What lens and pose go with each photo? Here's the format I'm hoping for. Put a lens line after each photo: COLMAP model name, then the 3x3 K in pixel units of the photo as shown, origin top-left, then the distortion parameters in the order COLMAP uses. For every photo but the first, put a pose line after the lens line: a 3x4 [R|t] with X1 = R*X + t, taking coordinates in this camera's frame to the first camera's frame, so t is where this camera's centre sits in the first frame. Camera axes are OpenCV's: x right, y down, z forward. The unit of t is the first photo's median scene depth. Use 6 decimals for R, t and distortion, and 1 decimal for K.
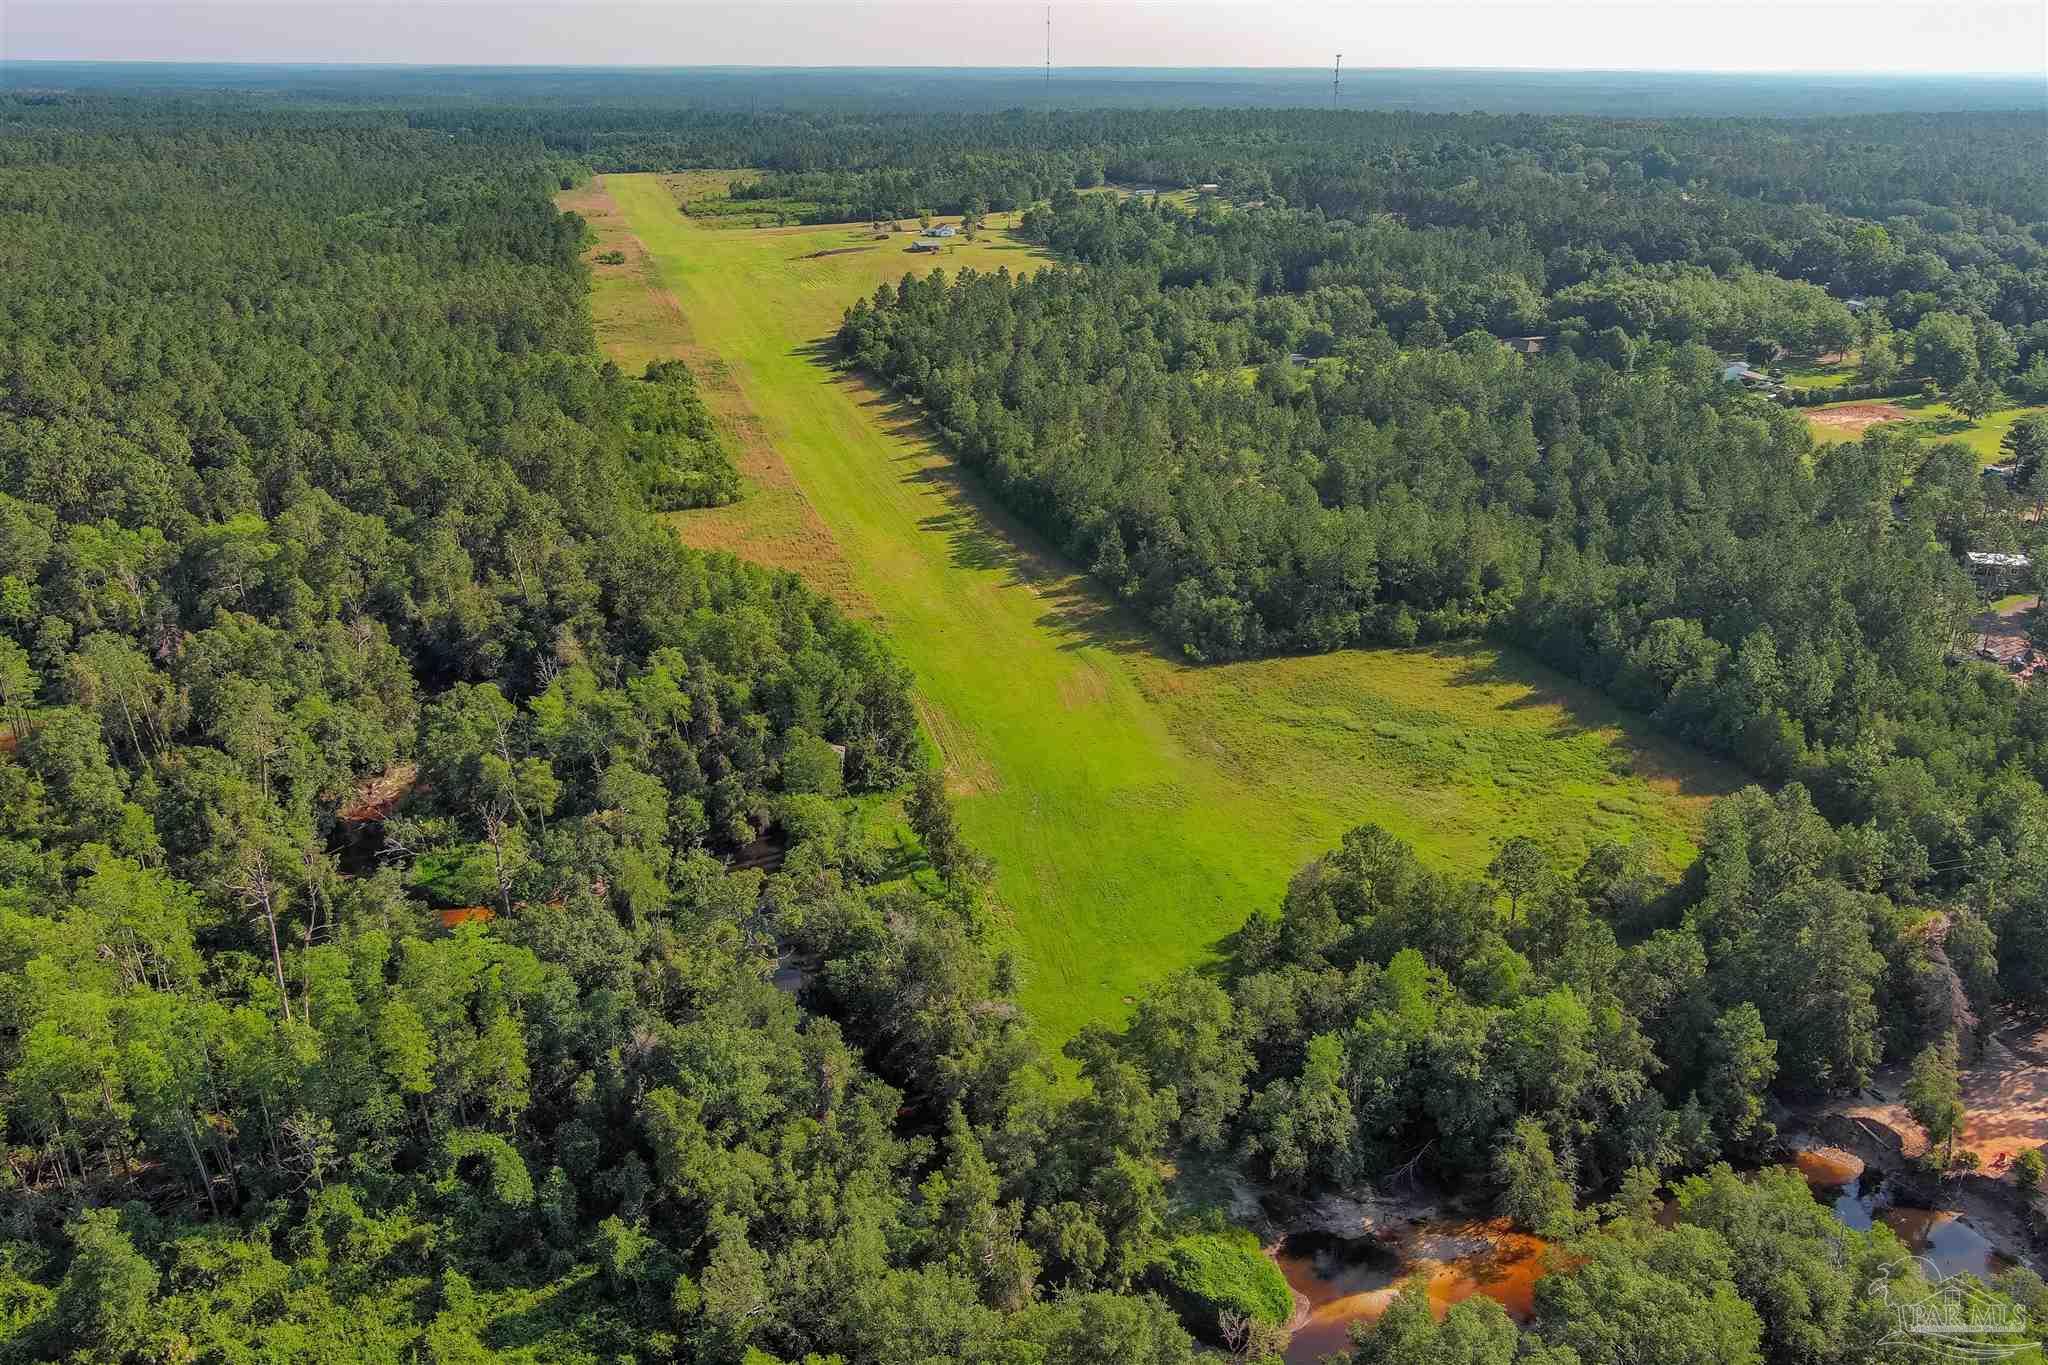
lens RADIAL K [[1548.5, 0, 1024.0], [0, 1548.5, 682.5], [0, 0, 1]] dist [0.009162, -0.002929]
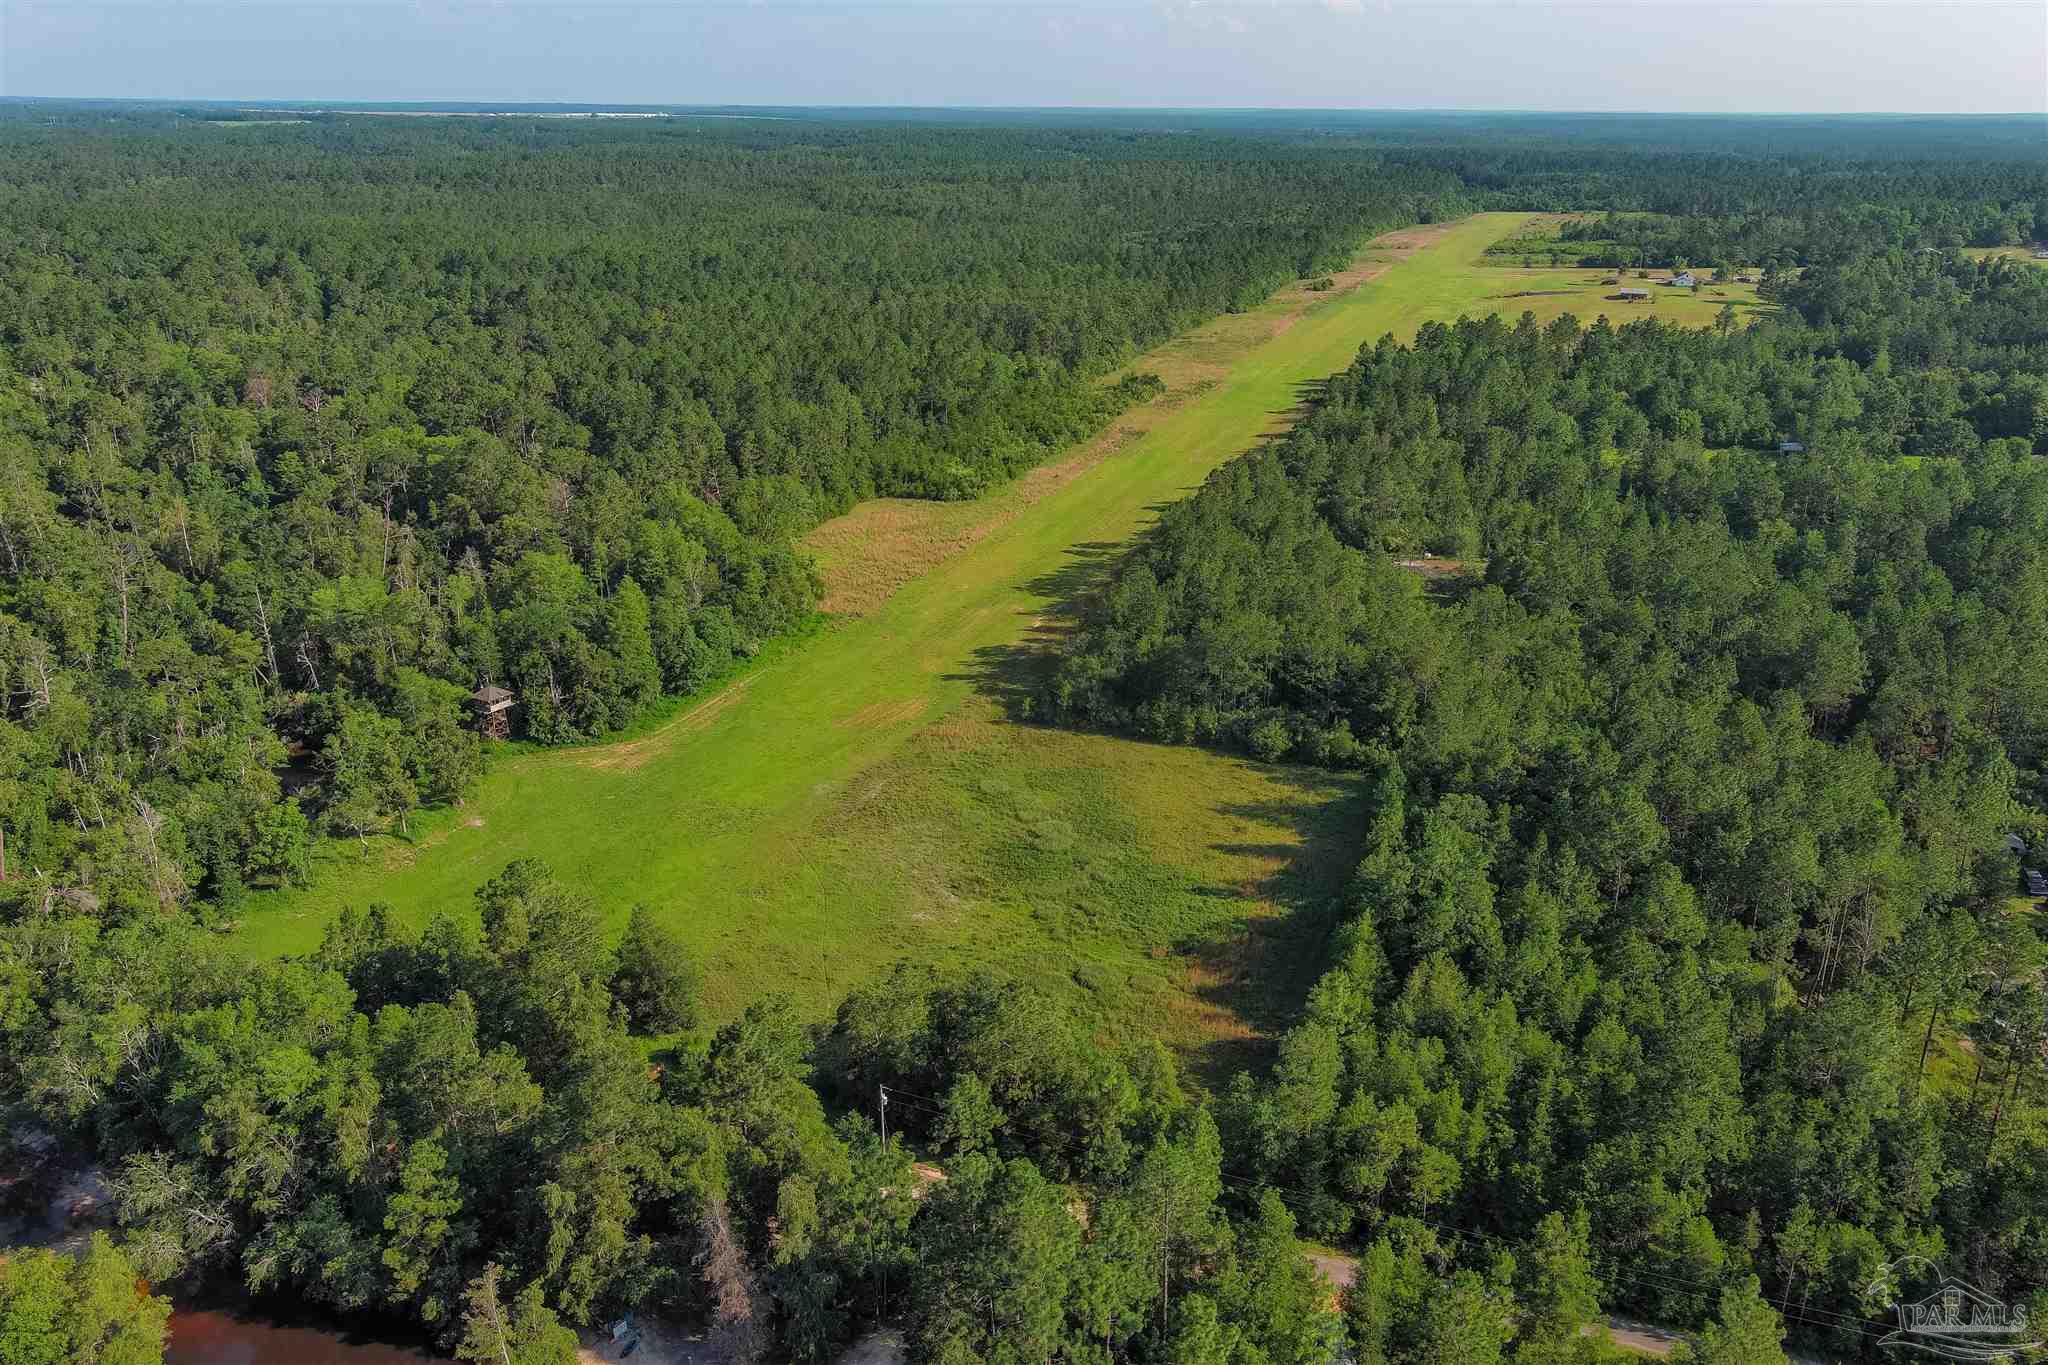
lens RADIAL K [[1548.5, 0, 1024.0], [0, 1548.5, 682.5], [0, 0, 1]] dist [0.009162, -0.002929]
pose [[0.800151, 0.210081, -0.561805, 0.523792], [-0.224259, 0.973507, 0.044631, -0.063209], [0.556297, 0.090278, 0.826065, 0.218843]]
